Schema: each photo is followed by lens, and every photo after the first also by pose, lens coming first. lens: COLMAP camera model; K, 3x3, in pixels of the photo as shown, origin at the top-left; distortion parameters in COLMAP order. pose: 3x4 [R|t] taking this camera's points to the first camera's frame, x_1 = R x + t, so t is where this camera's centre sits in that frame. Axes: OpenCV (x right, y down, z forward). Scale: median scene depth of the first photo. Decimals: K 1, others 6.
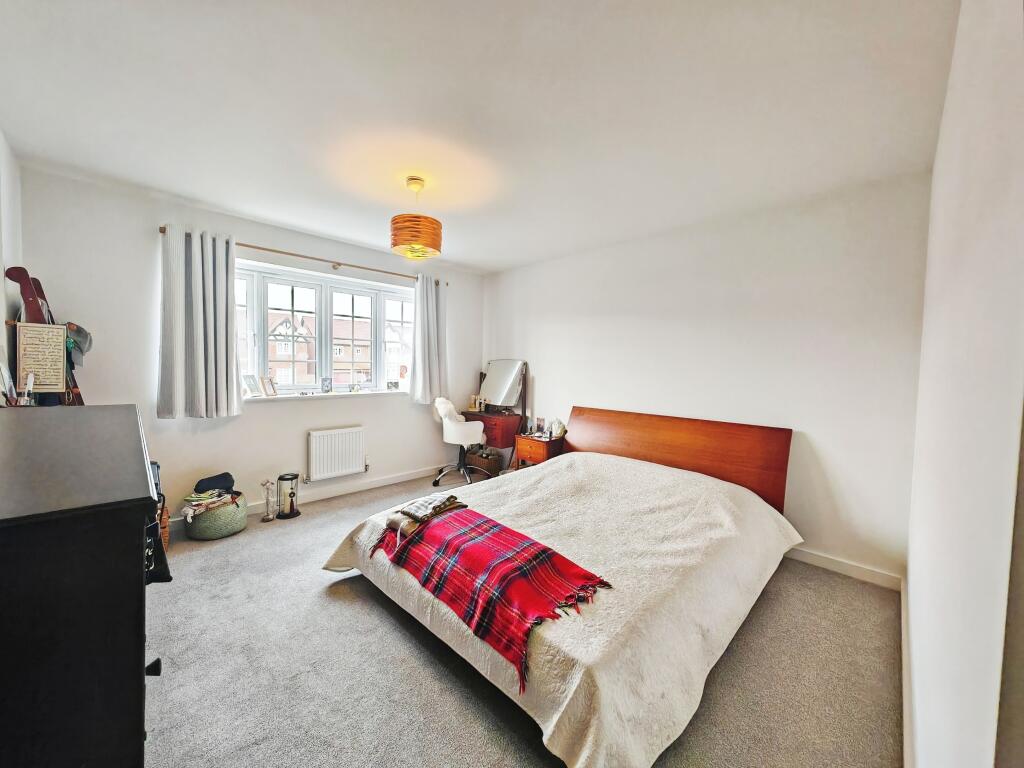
lens RADIAL K [[403.1, 0, 512.0], [0, 403.1, 384.0], [0, 0, 1]] dist [-0.031499, 0.000063]
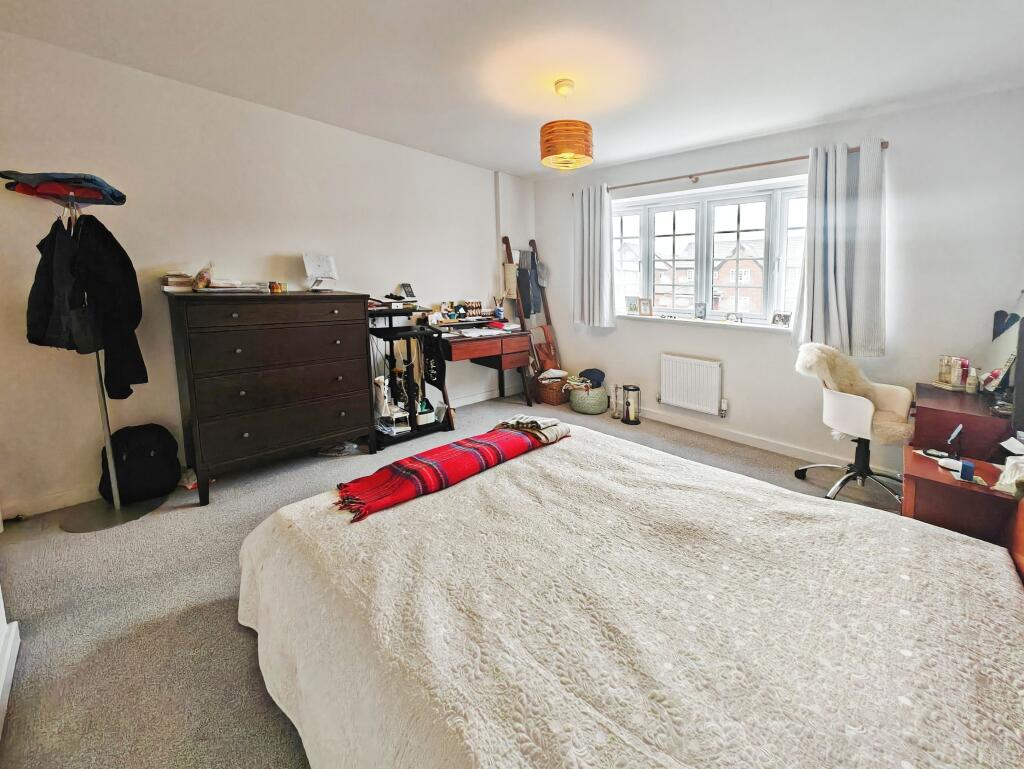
lens RADIAL K [[392.5, 0, 513.6], [0, 392.5, 345.8], [0, 0, 1]] dist [-0.000272, 0.000014]
pose [[0.001982, 0.145290, -0.989387, 0.516801], [-0.069397, 0.987024, 0.144804, -0.022955], [0.997587, 0.068373, 0.012039, 0.633303]]
